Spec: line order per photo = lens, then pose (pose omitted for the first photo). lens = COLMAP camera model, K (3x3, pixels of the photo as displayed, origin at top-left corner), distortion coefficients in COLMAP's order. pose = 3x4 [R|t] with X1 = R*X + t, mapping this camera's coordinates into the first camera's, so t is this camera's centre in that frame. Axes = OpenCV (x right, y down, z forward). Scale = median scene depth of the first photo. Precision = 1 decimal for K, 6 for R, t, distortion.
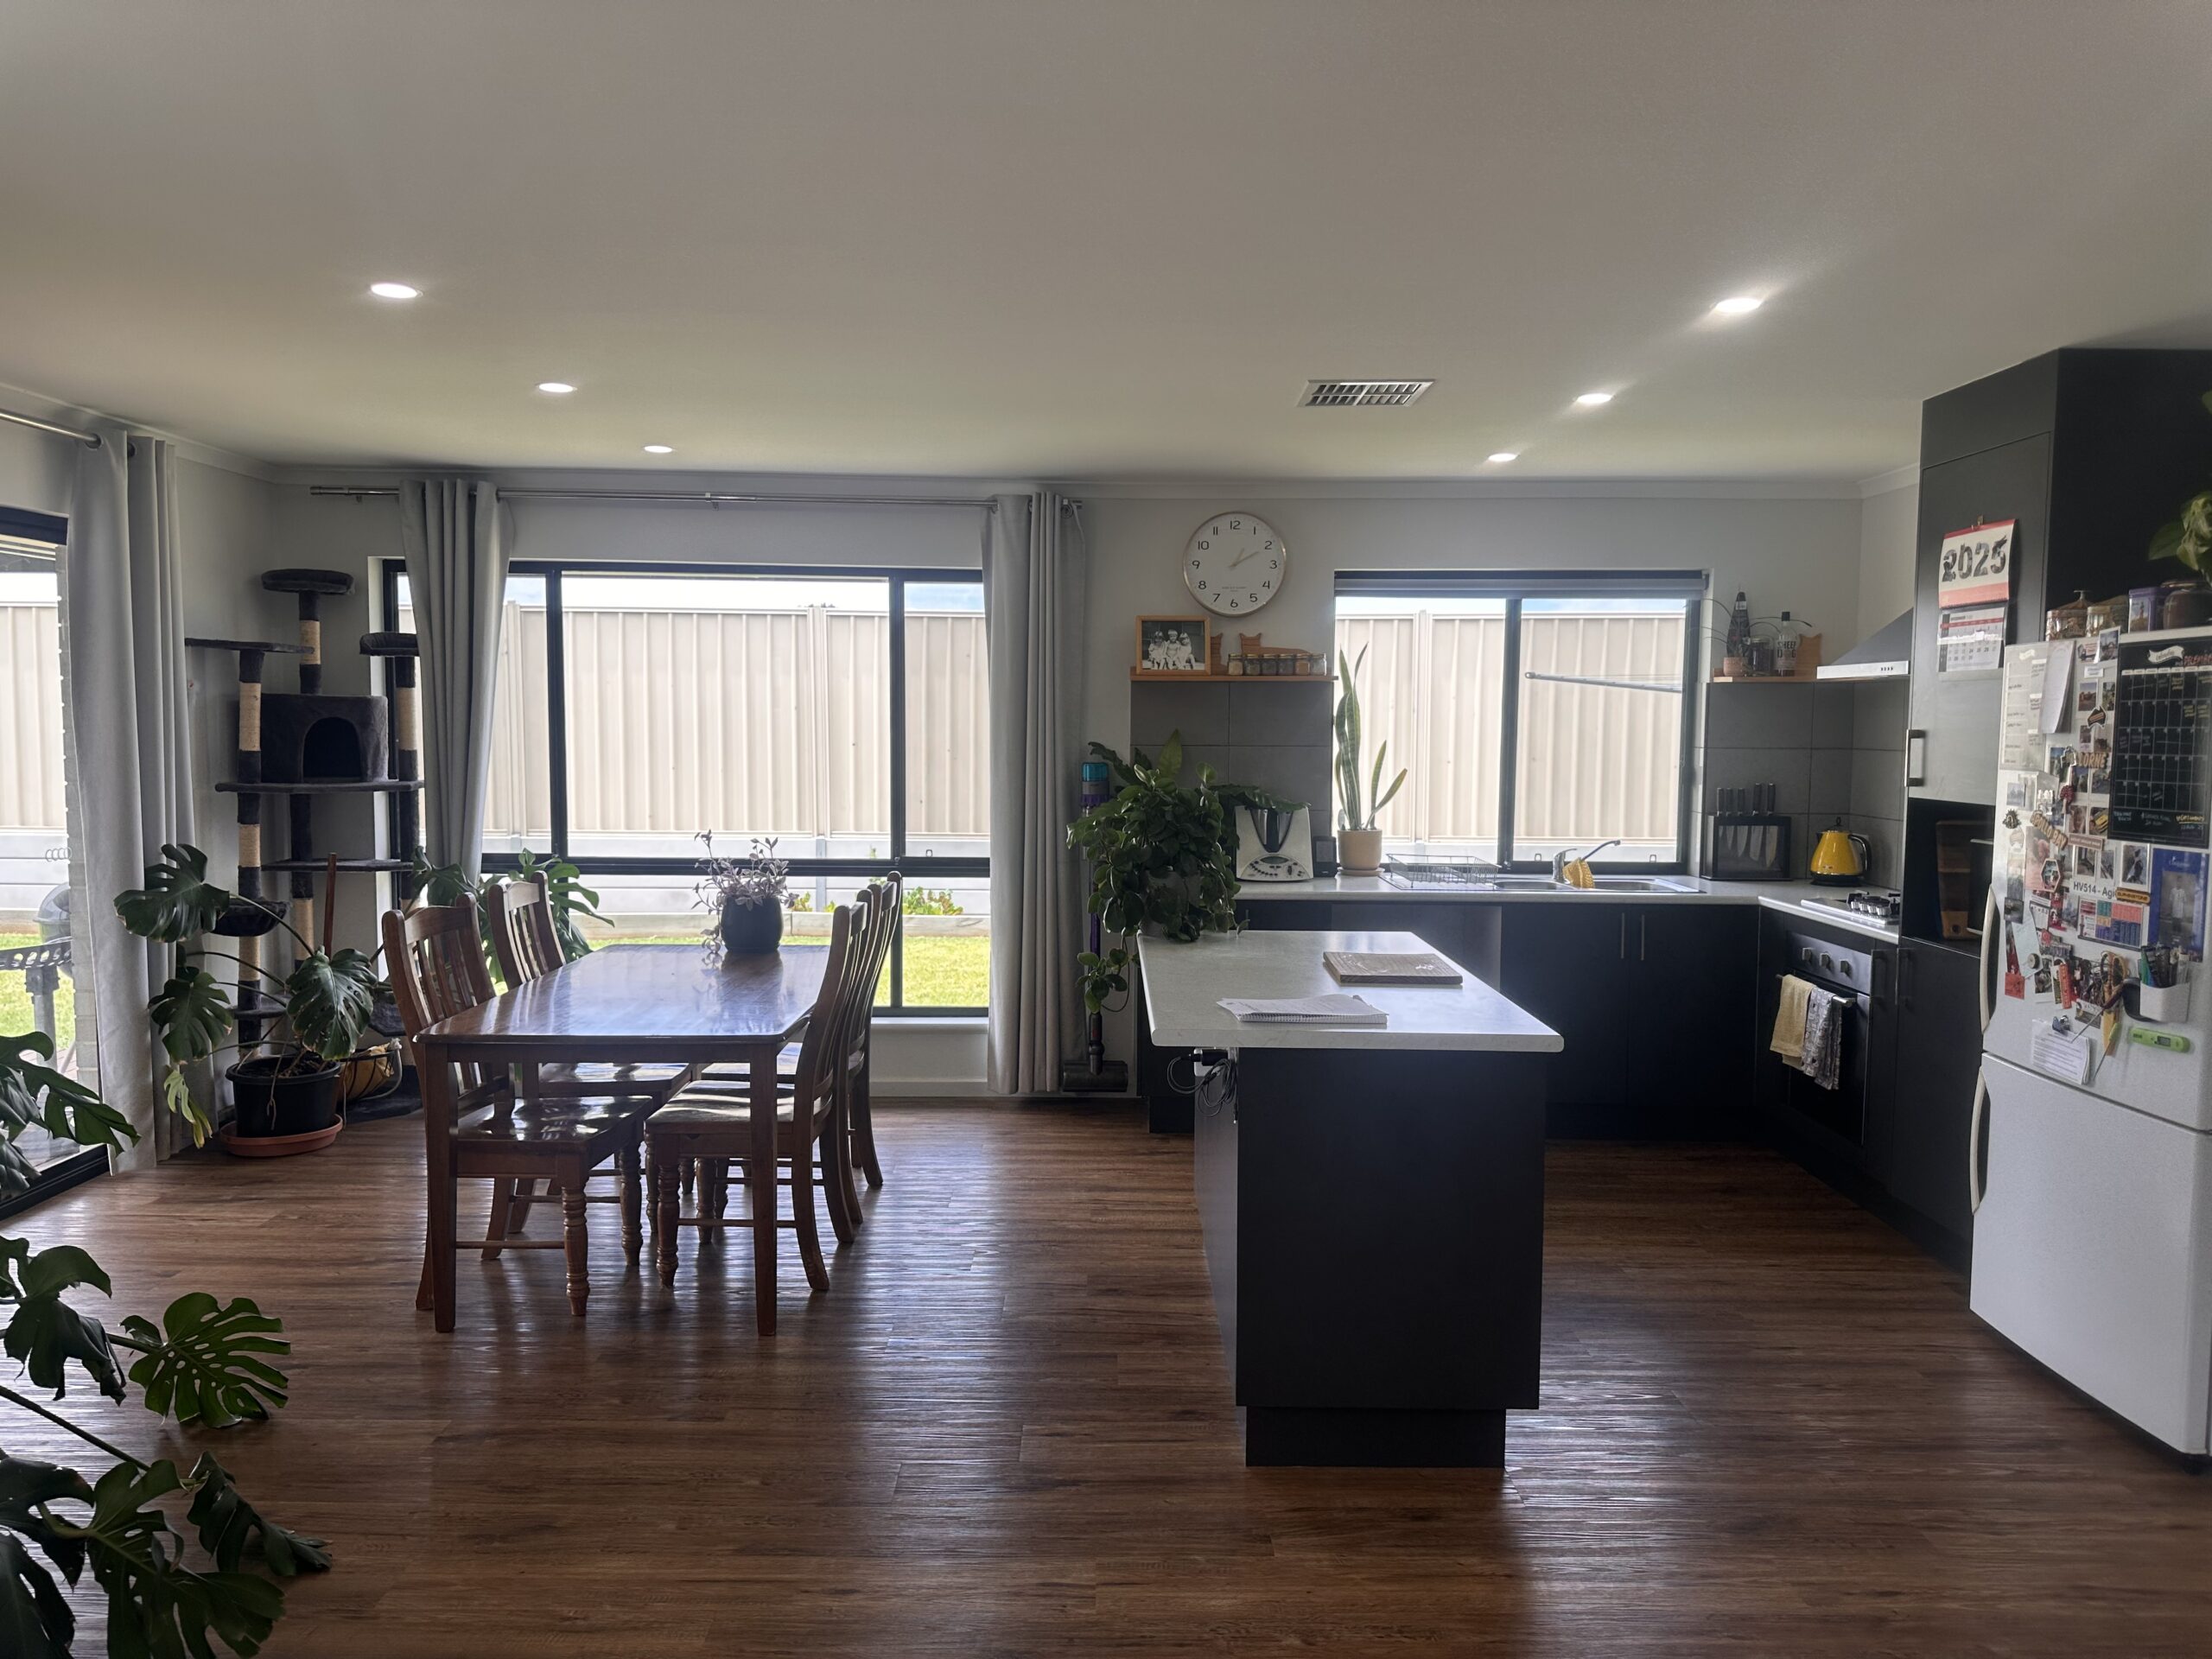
lens RADIAL K [[1547.0, 0, 1088.7], [0, 1547.0, 837.8], [0, 0, 1]] dist [0.025839, -0.026008]
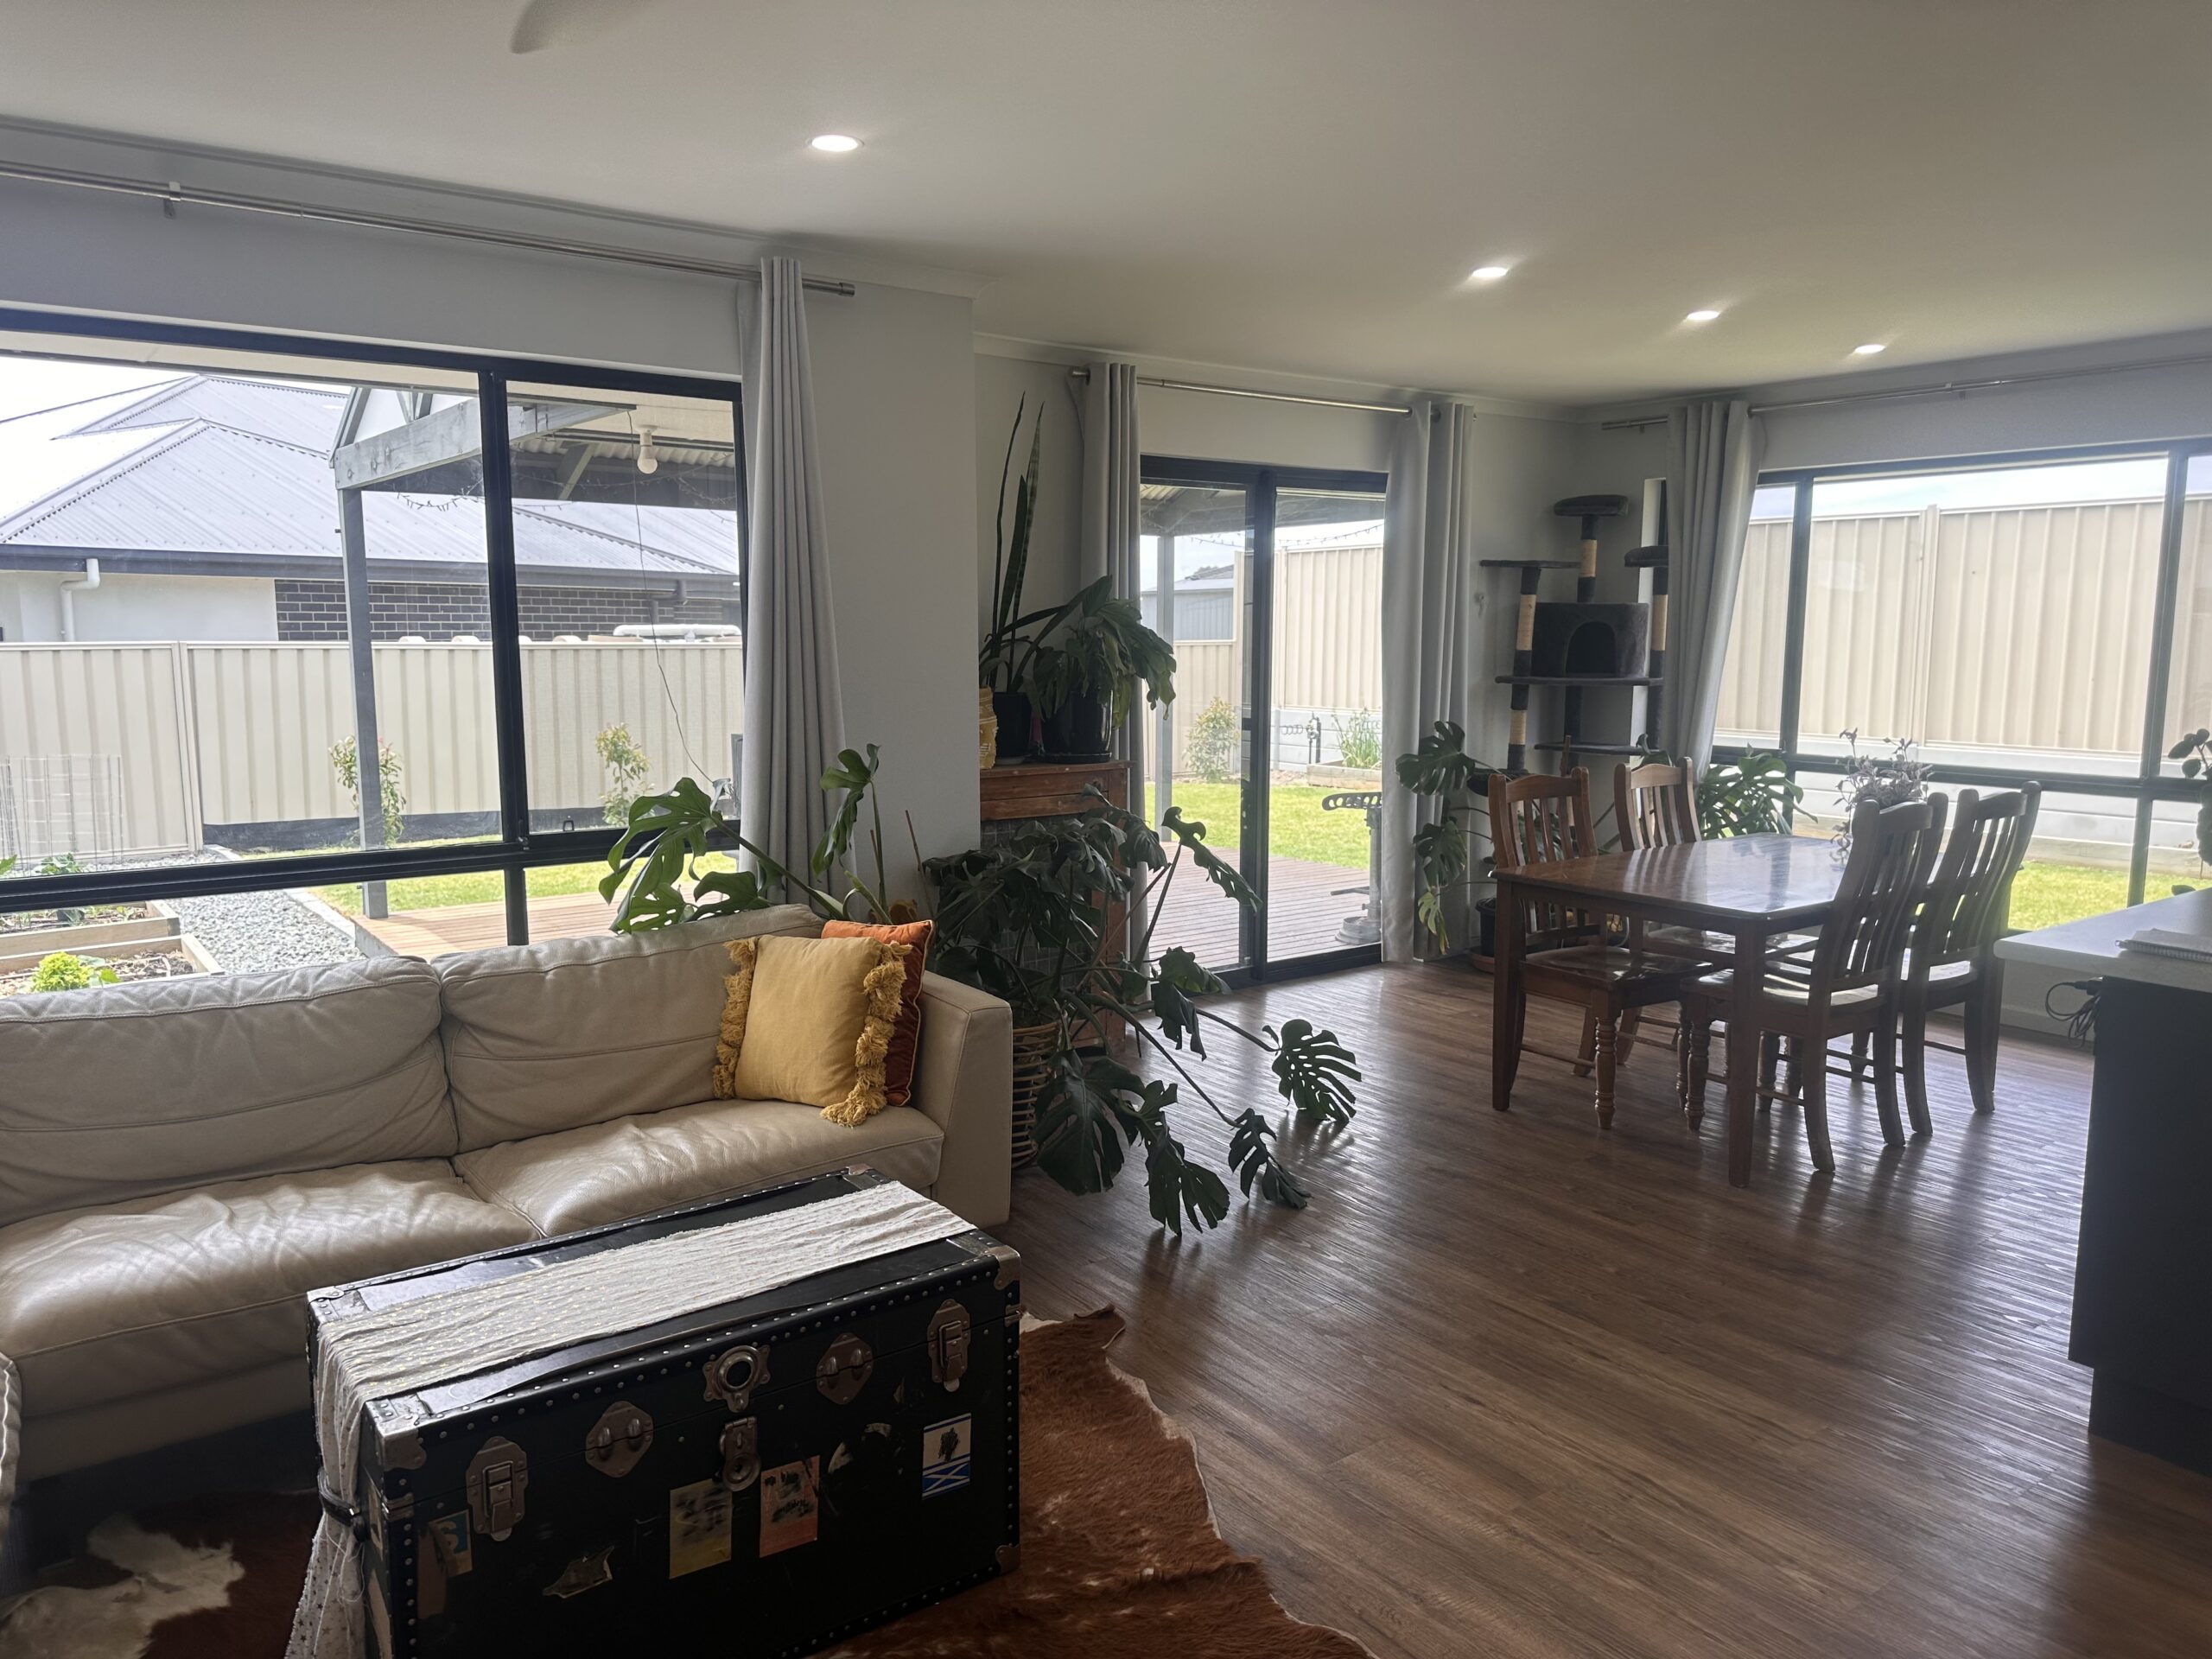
lens RADIAL K [[1547.0, 0, 1102.6], [0, 1547.0, 846.1], [0, 0, 1]] dist [0.025839, -0.026008]
pose [[0.602785, 0.109529, -0.790350, 0.247180], [-0.060025, 0.993951, 0.091965, 0.005610], [0.795643, -0.007995, 0.605713, -0.010302]]
